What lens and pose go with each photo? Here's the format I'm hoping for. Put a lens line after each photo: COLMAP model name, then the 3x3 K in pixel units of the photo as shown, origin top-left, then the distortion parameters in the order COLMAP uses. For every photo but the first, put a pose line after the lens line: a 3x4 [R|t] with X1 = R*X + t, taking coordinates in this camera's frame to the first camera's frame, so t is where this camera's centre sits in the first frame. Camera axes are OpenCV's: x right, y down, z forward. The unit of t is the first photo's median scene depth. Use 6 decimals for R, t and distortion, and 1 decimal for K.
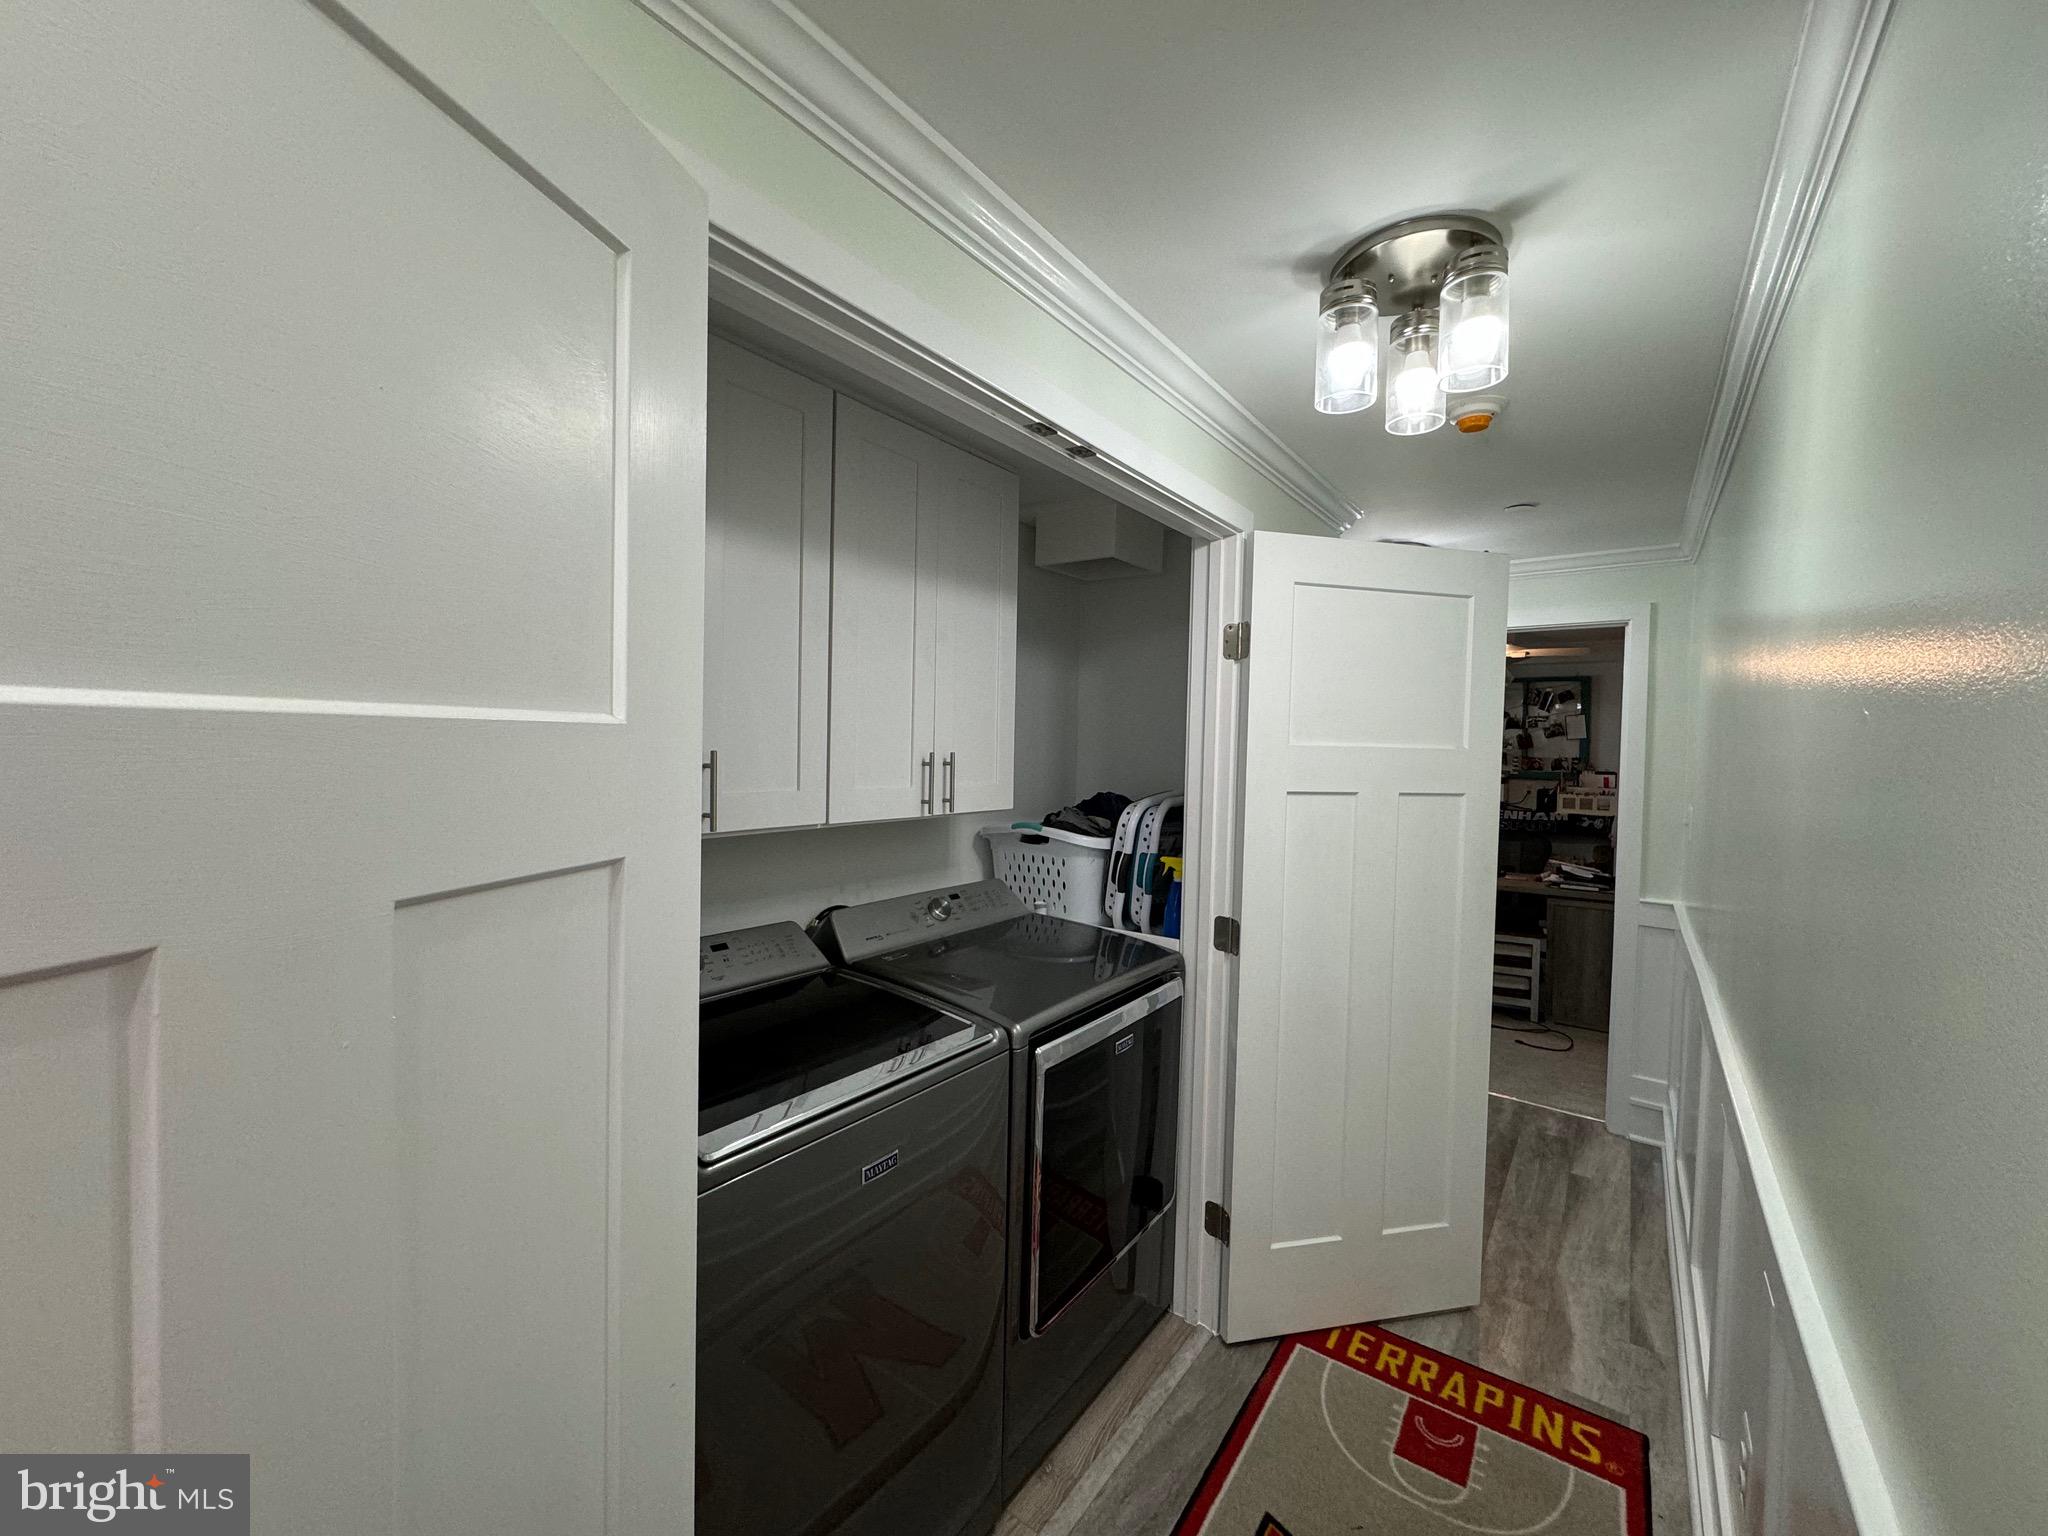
lens RADIAL K [[821.0, 0, 1017.0], [0, 821.0, 766.1], [0, 0, 1]] dist [0.000240, 0.000727]
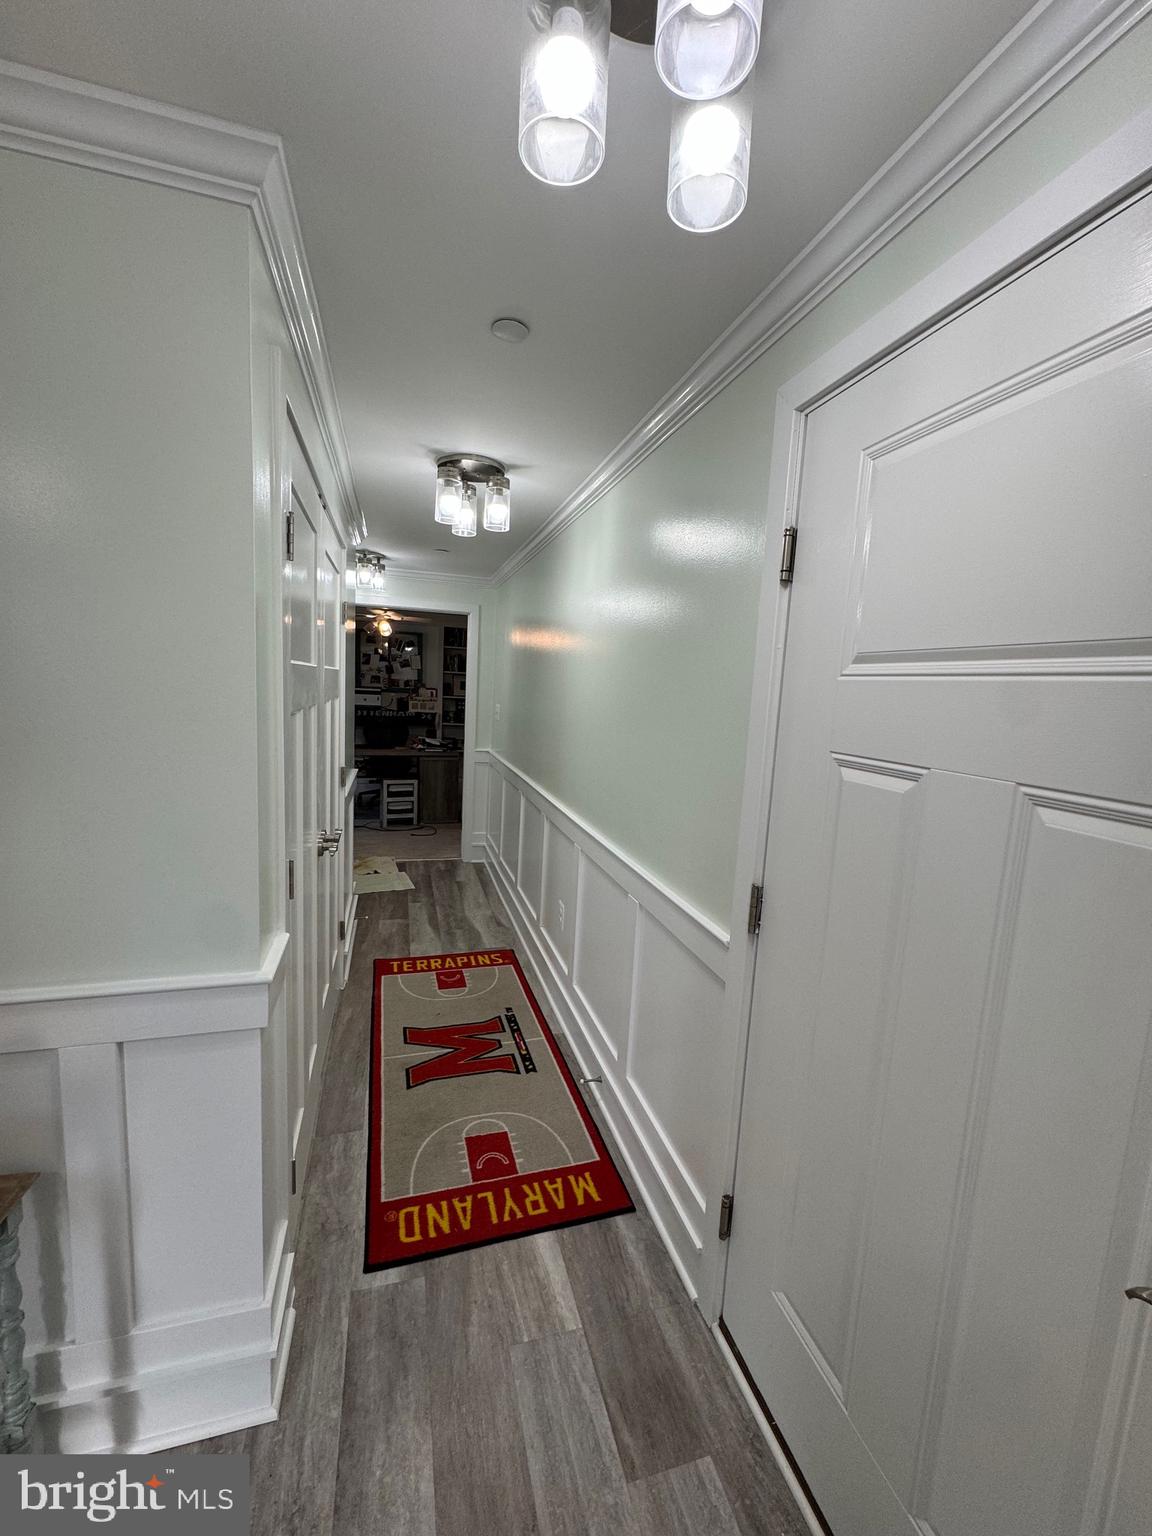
lens RADIAL K [[615.8, 0, 573.4], [0, 615.8, 769.3], [0, 0, 1]] dist [0.000240, 0.000727]
pose [[0.609152, -0.095859, 0.787238, -0.321318], [-0.014666, 0.991136, 0.132036, 0.001156], [-0.792918, -0.091975, 0.602347, -0.142625]]
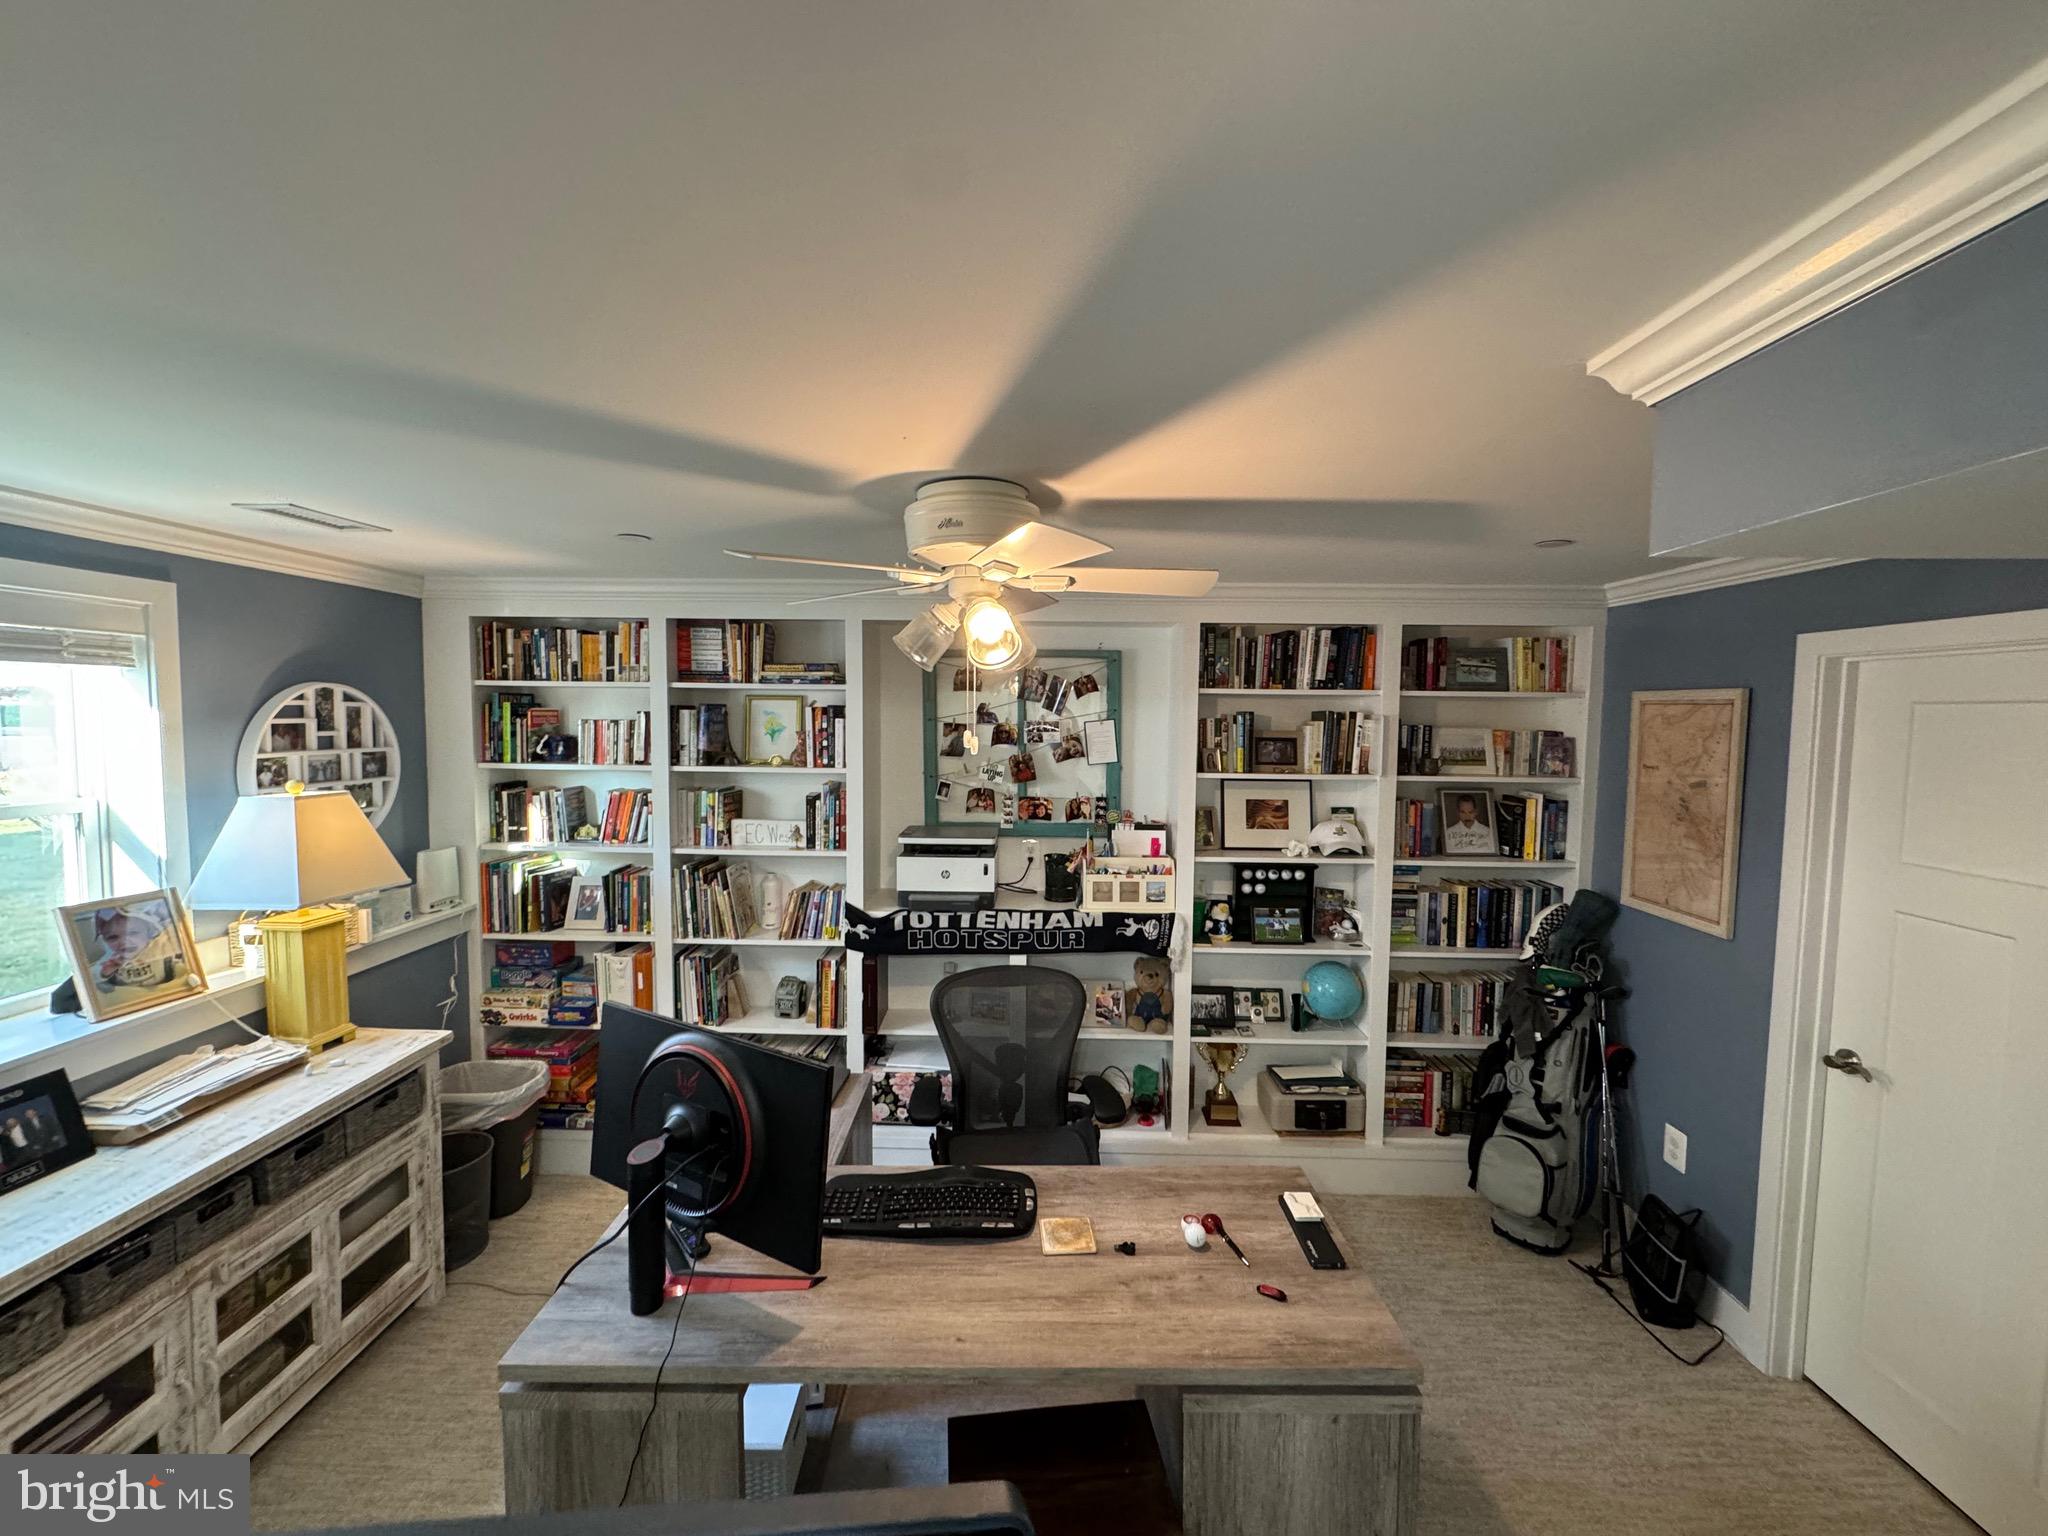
lens RADIAL K [[821.0, 0, 1031.1], [0, 821.0, 771.2], [0, 0, 1]] dist [0.000240, 0.000727]
pose [[0.810495, -0.053439, 0.583302, 0.617483], [0.023516, 0.997995, 0.058755, -0.118915], [-0.585273, -0.033904, 0.810127, 1.121533]]
